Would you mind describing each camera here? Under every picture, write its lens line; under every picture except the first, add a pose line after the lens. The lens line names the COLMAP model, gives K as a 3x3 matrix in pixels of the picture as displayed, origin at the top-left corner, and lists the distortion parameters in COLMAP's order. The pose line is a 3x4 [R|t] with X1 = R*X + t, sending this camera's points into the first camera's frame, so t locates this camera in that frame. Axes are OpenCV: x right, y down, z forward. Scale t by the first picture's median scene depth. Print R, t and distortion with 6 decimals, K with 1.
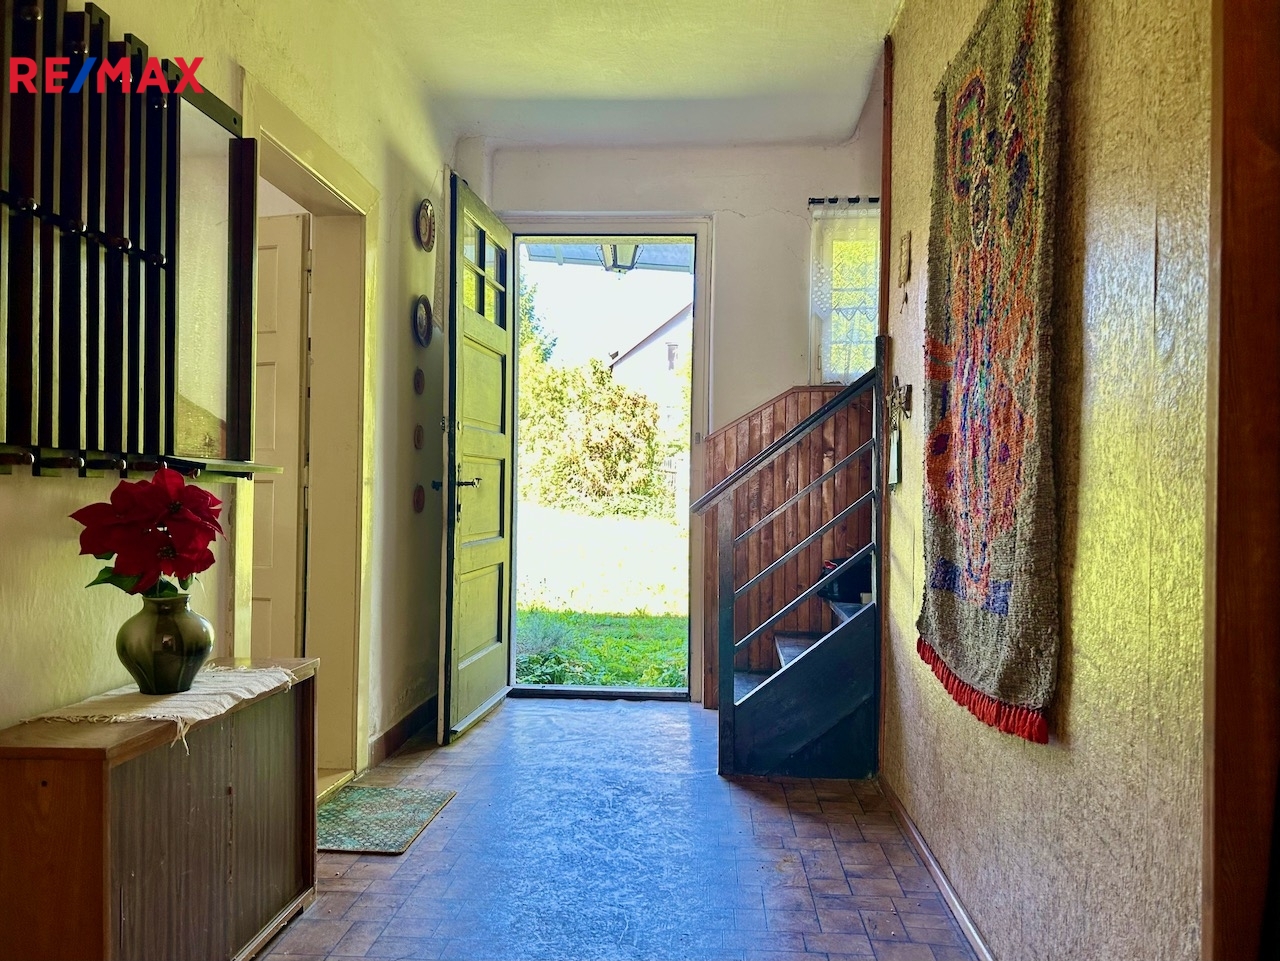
lens RADIAL K [[964.3, 0, 640.0], [0, 964.3, 480.5], [0, 0, 1]] dist [0.074136, -0.082279]
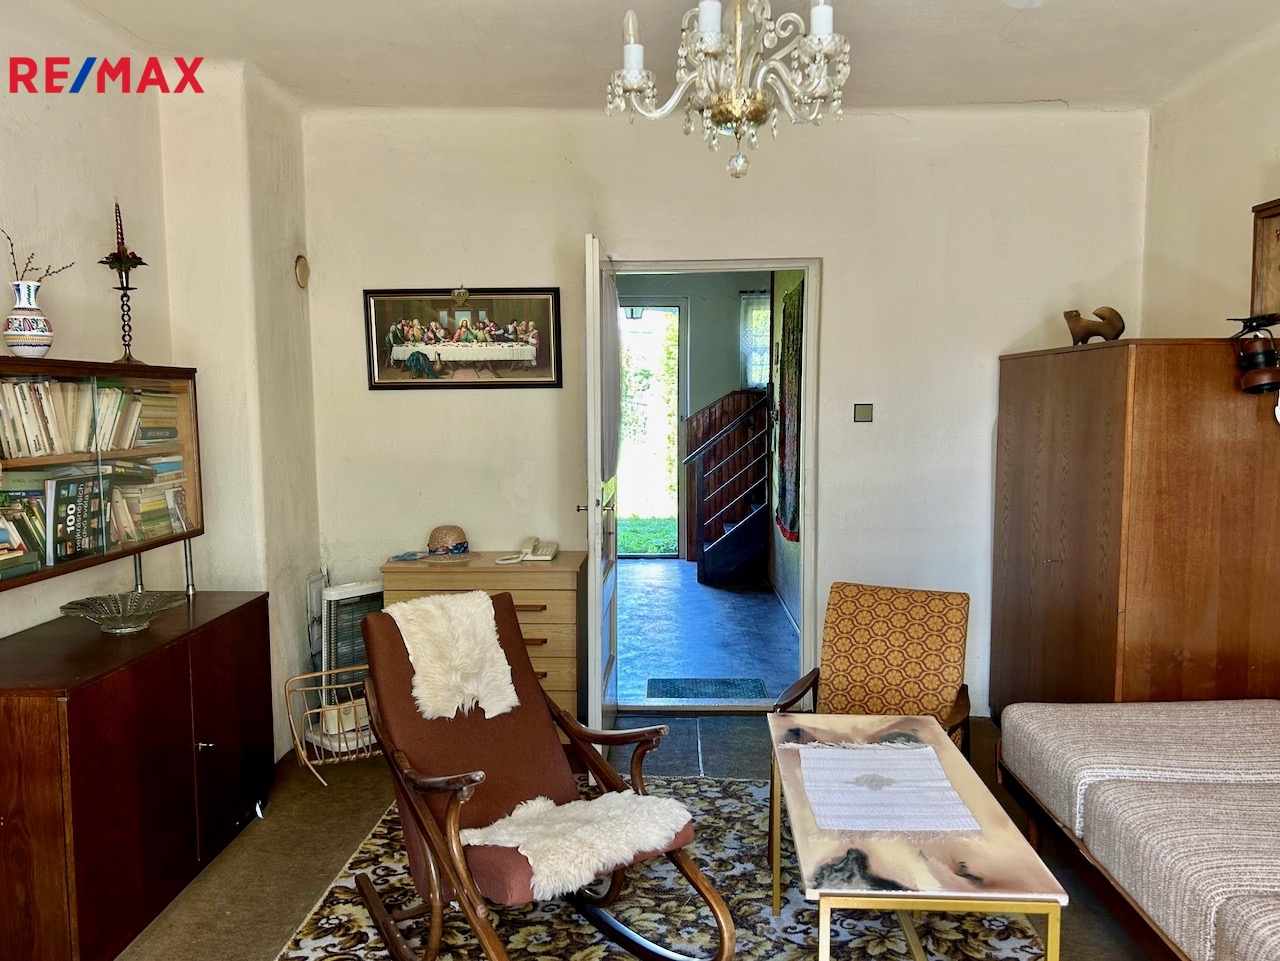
lens RADIAL K [[964.3, 0, 640.0], [0, 964.3, 480.5], [0, 0, 1]] dist [0.074136, -0.082279]
pose [[0.998877, -0.020515, 0.042707, -0.106140], [0.016616, 0.995829, 0.089714, -0.097612], [-0.044369, -0.088904, 0.995051, -0.890262]]
